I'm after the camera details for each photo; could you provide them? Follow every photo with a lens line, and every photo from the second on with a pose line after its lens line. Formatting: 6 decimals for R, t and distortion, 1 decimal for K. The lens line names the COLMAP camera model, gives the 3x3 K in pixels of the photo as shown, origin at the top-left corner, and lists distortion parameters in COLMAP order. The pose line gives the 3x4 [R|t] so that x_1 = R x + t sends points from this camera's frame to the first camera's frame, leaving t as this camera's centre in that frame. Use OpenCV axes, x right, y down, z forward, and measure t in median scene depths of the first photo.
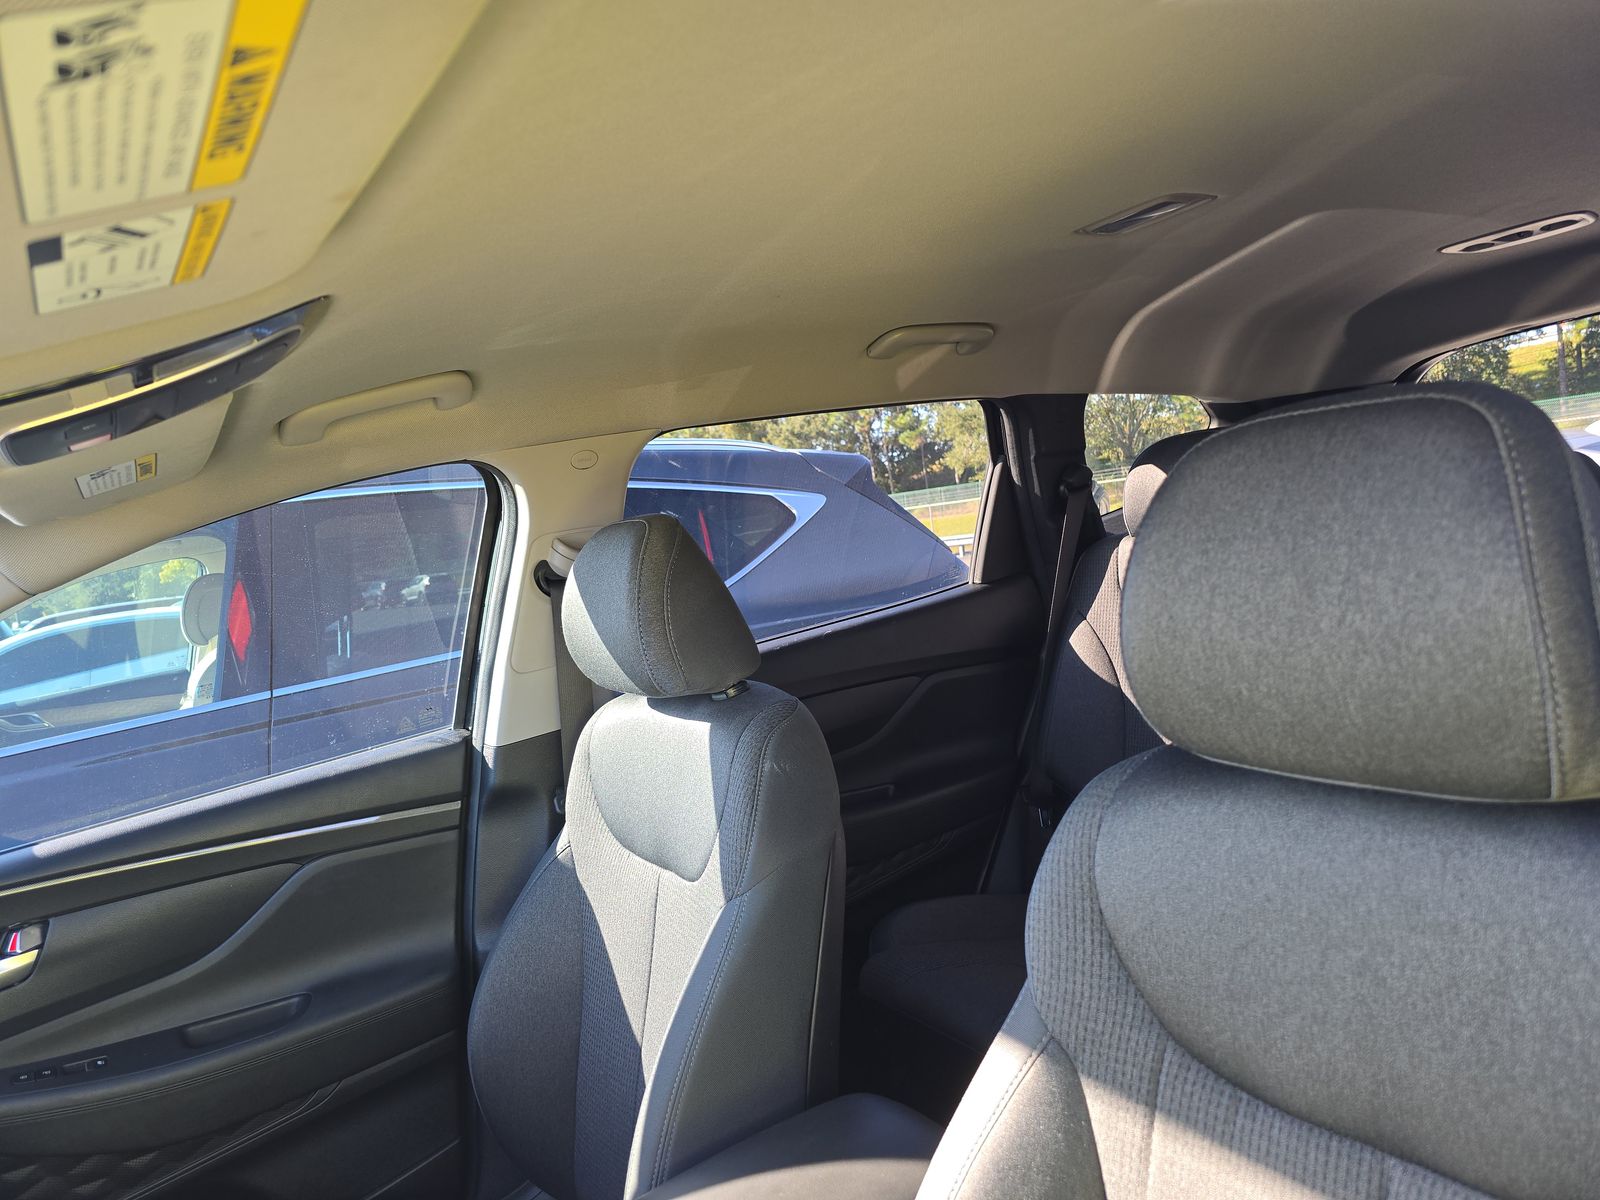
lens RADIAL K [[1062.5, 0, 801.6], [0, 1062.5, 577.1], [0, 0, 1]] dist [0.053293, -0.055732]
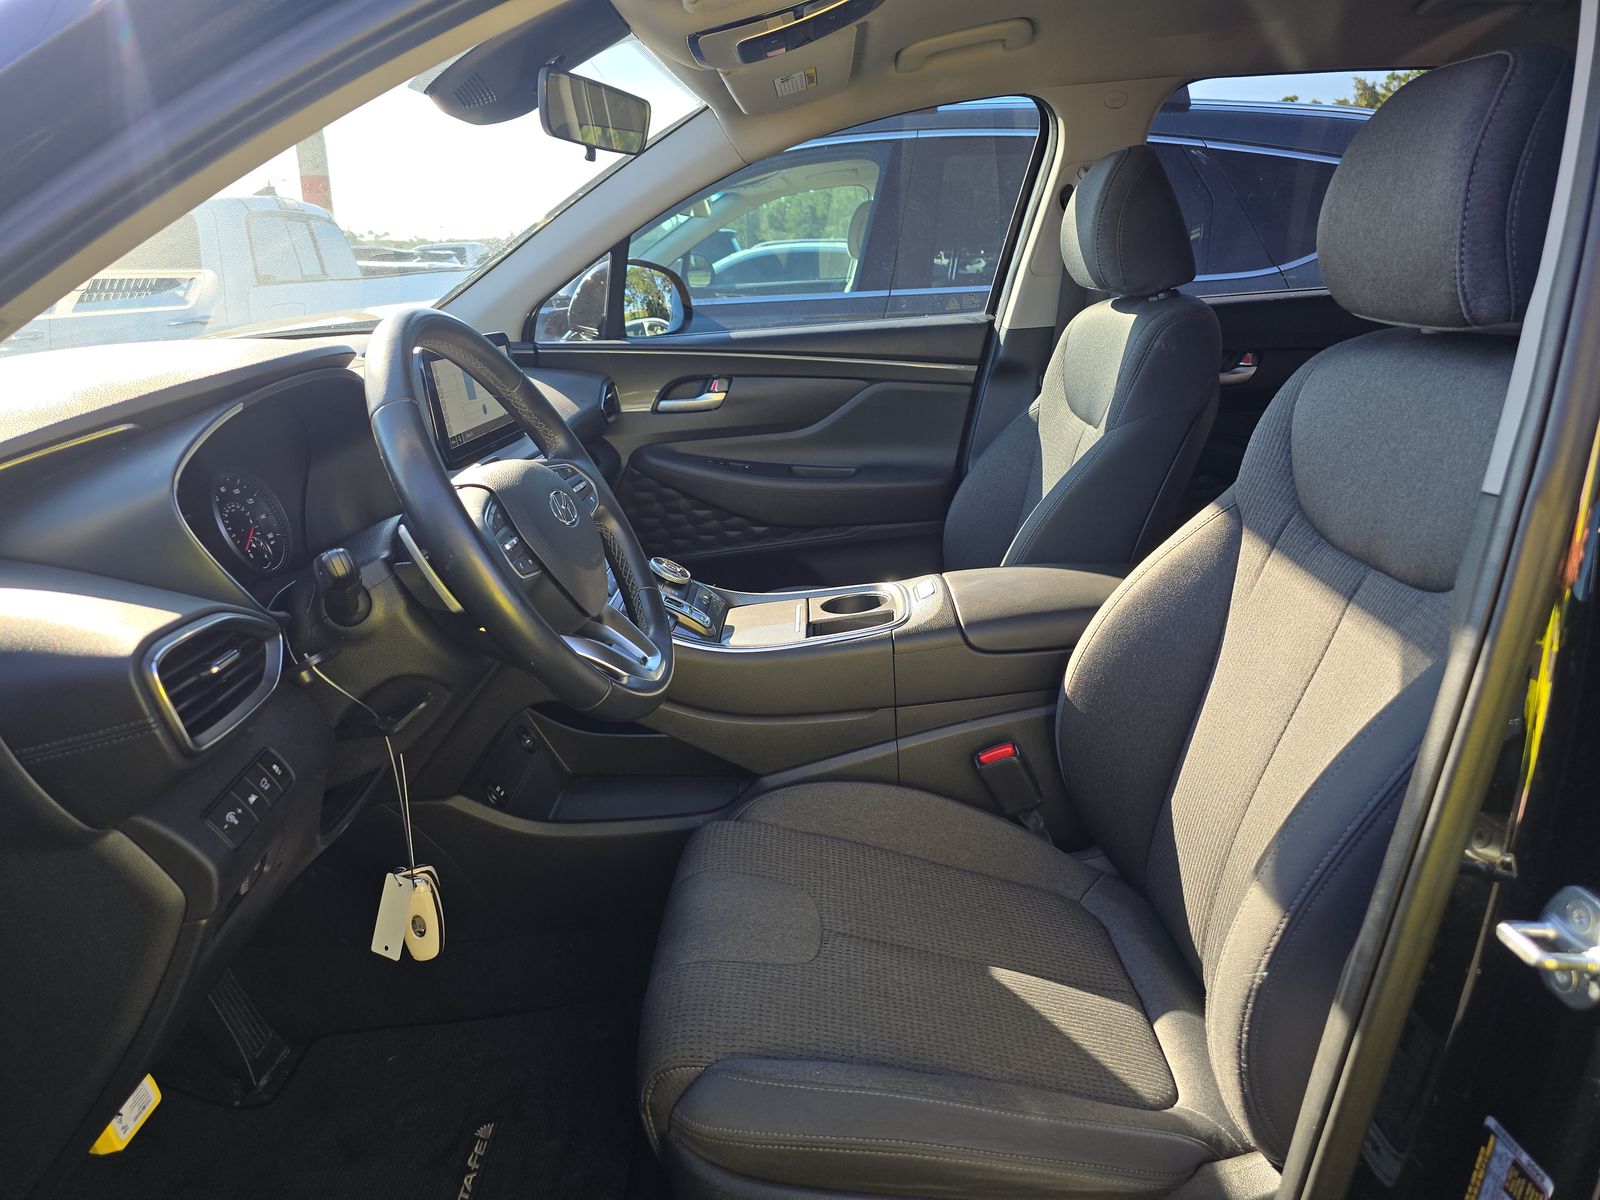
lens RADIAL K [[1062.5, 0, 801.6], [0, 1062.5, 577.1], [0, 0, 1]] dist [0.053293, -0.055732]
pose [[0.827517, 0.283531, -0.484588, 0.260377], [-0.135812, 0.938572, 0.317234, 0.064443], [0.544767, -0.196704, 0.815191, -0.329663]]
